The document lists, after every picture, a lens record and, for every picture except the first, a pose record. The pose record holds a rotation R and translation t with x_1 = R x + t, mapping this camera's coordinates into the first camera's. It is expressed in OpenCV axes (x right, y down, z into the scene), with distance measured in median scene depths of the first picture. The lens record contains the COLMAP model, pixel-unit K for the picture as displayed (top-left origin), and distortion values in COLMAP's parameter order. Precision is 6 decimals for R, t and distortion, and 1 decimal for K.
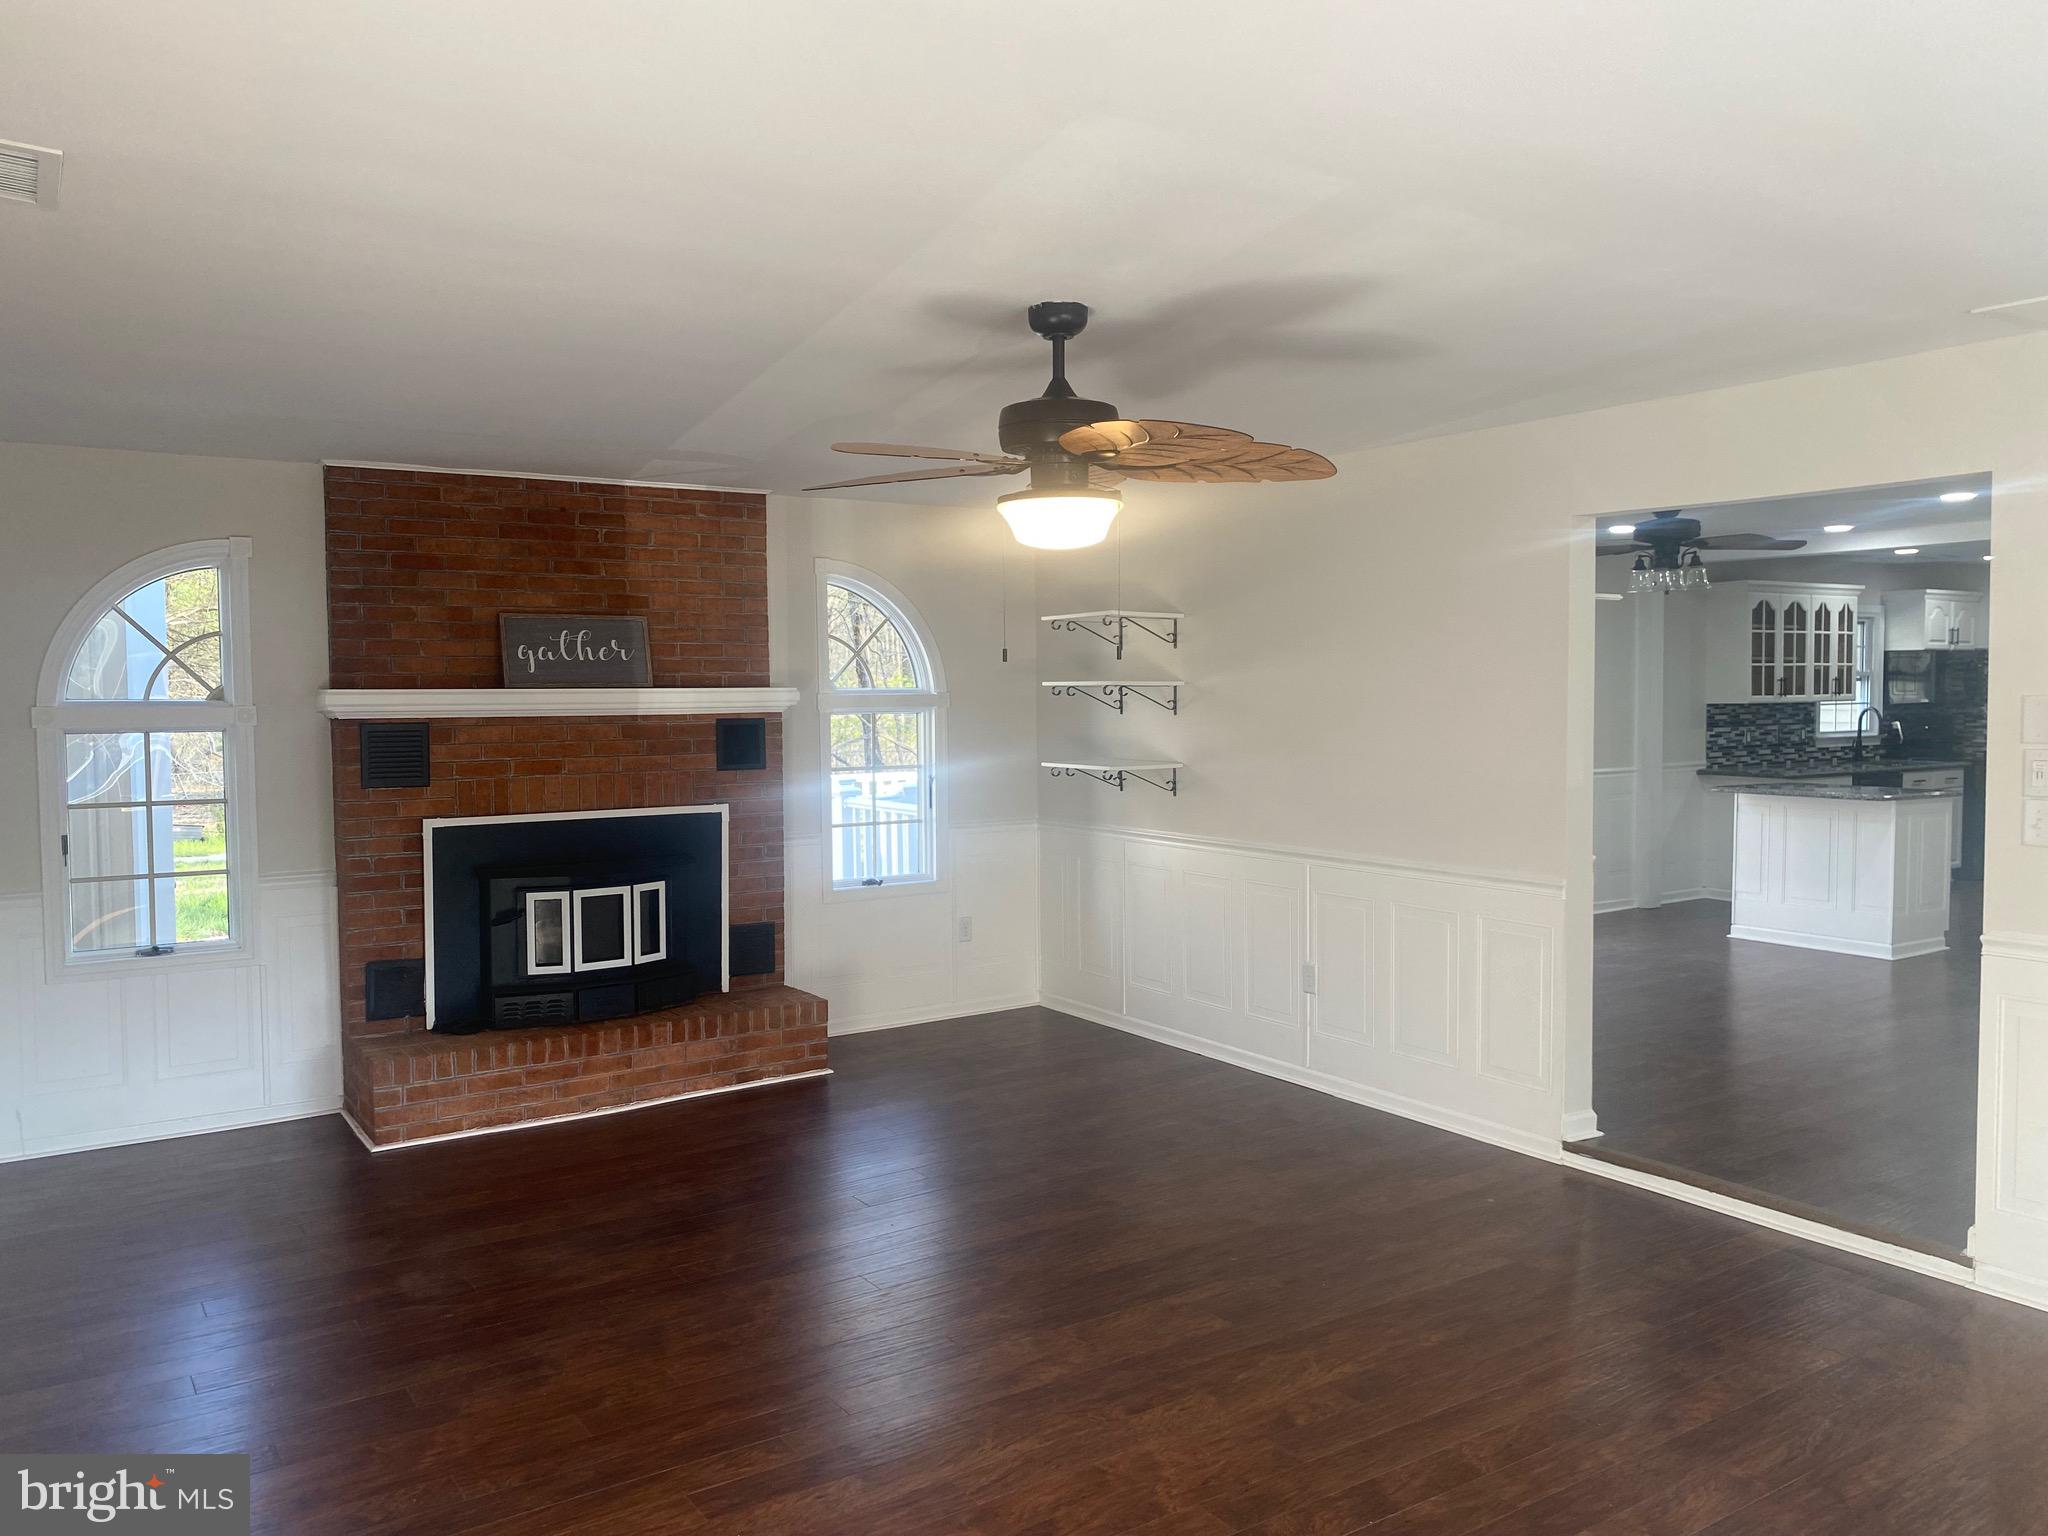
lens RADIAL K [[1551.7, 0, 1022.0], [0, 1551.7, 760.1], [0, 0, 1]] dist [0.051291, -0.075453]
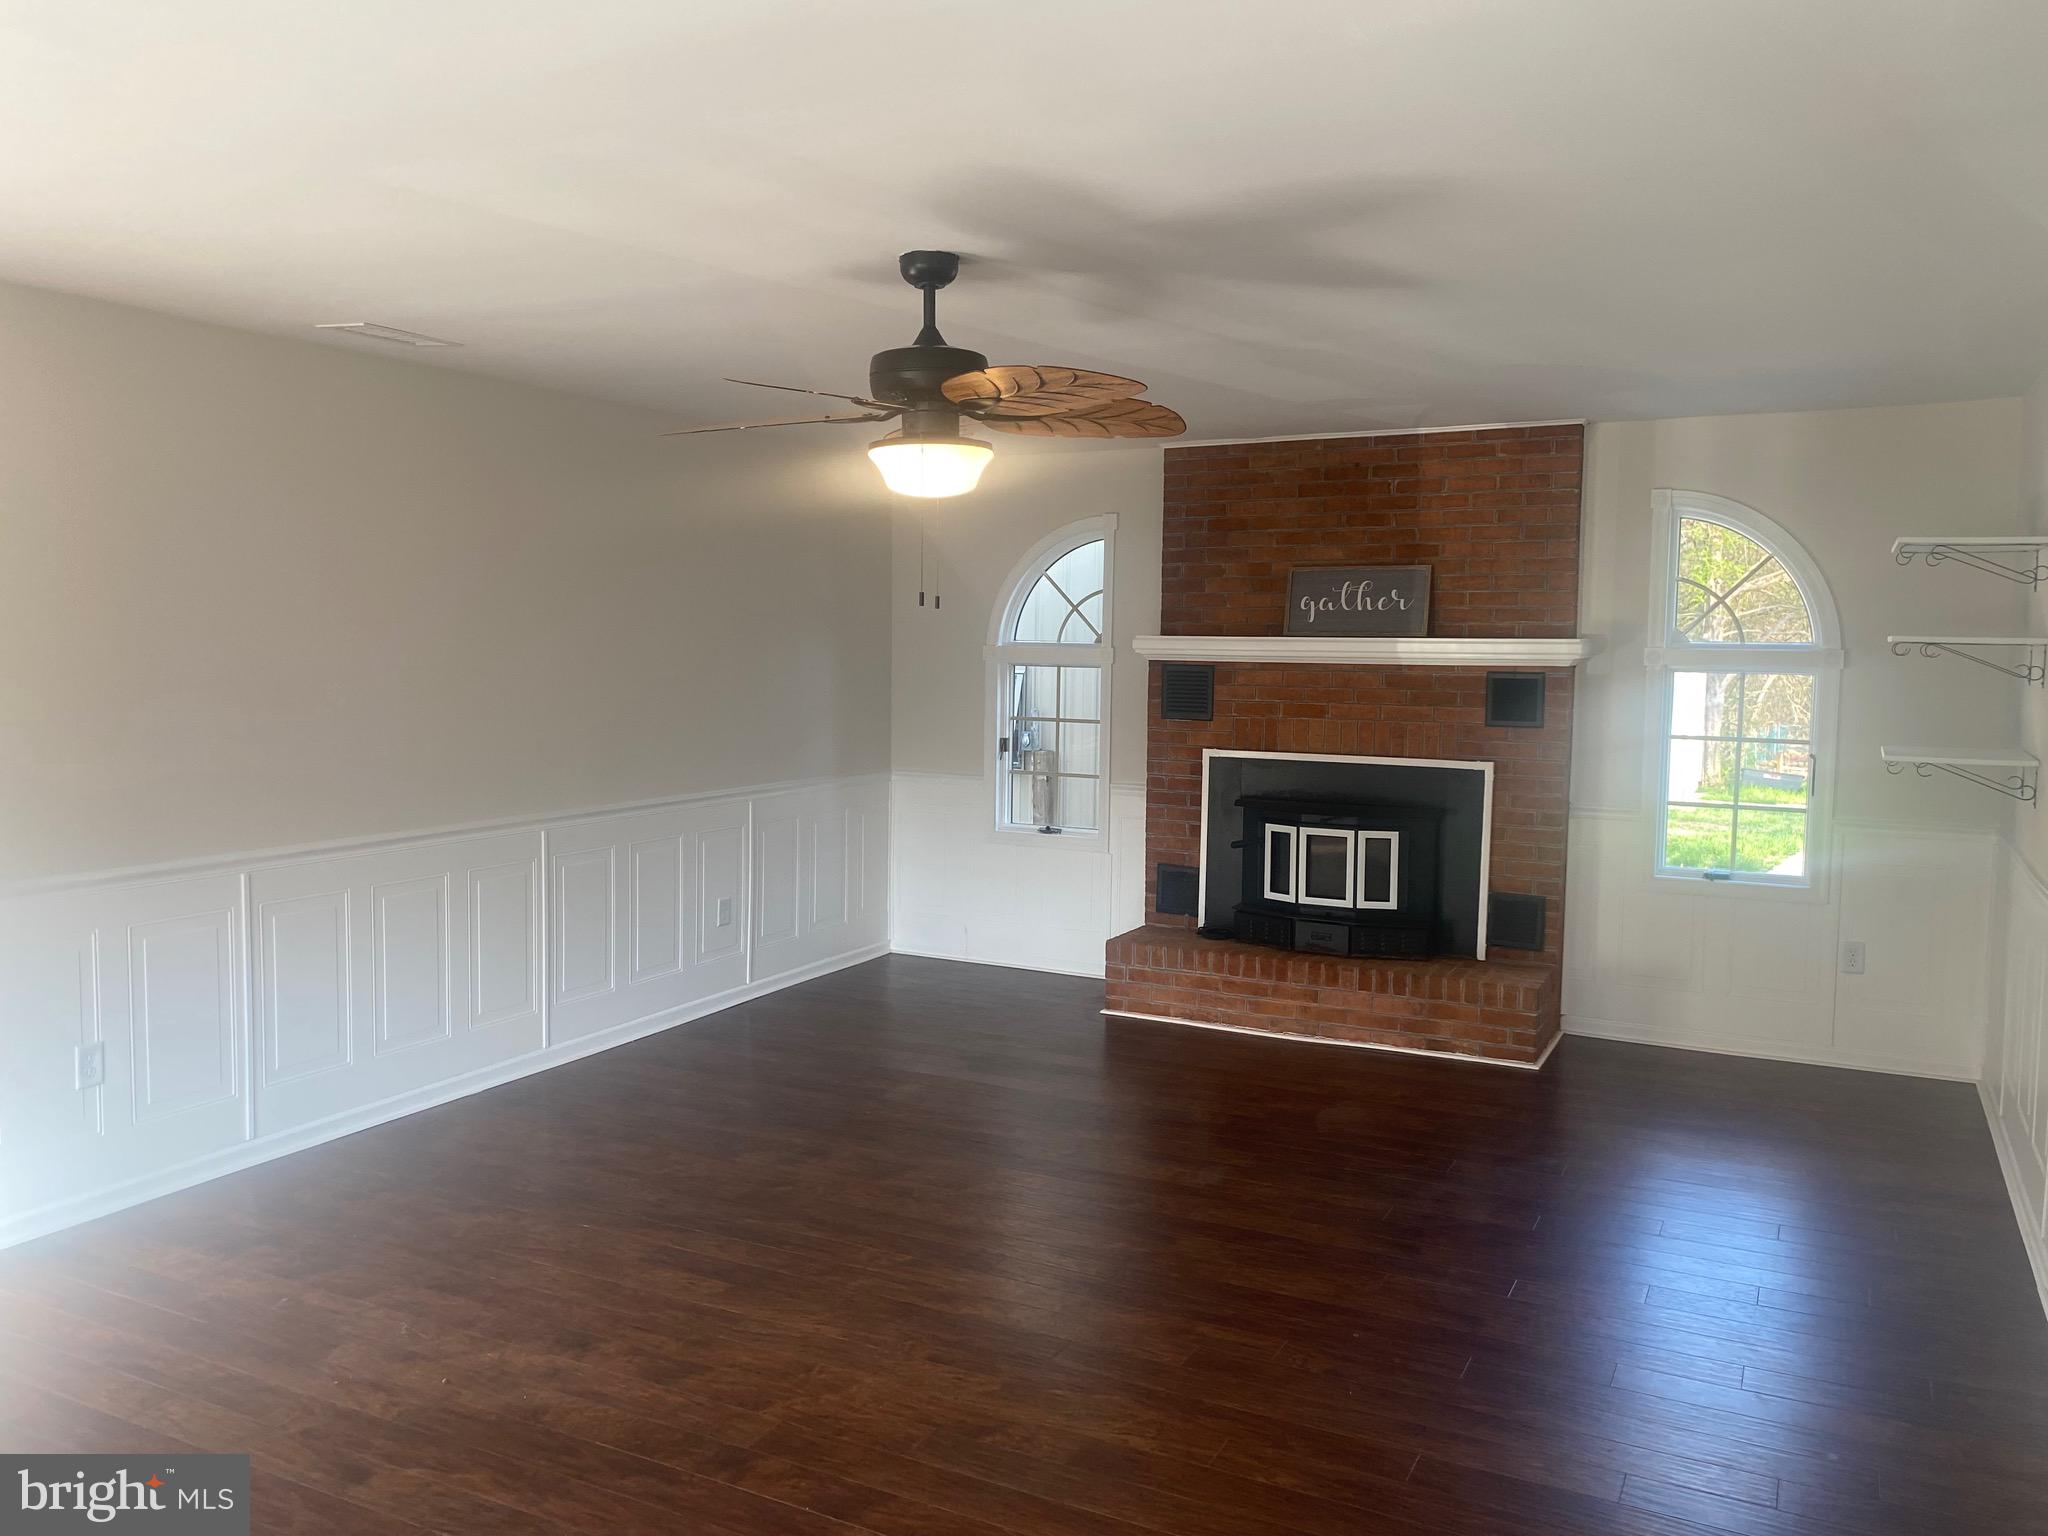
lens RADIAL K [[1551.7, 0, 1041.4], [0, 1551.7, 757.5], [0, 0, 1]] dist [0.051291, -0.075453]
pose [[0.465944, 0.078598, -0.881317, 0.558153], [-0.055451, 0.996683, 0.059570, -0.016989], [0.883075, 0.021113, 0.468756, 0.343607]]
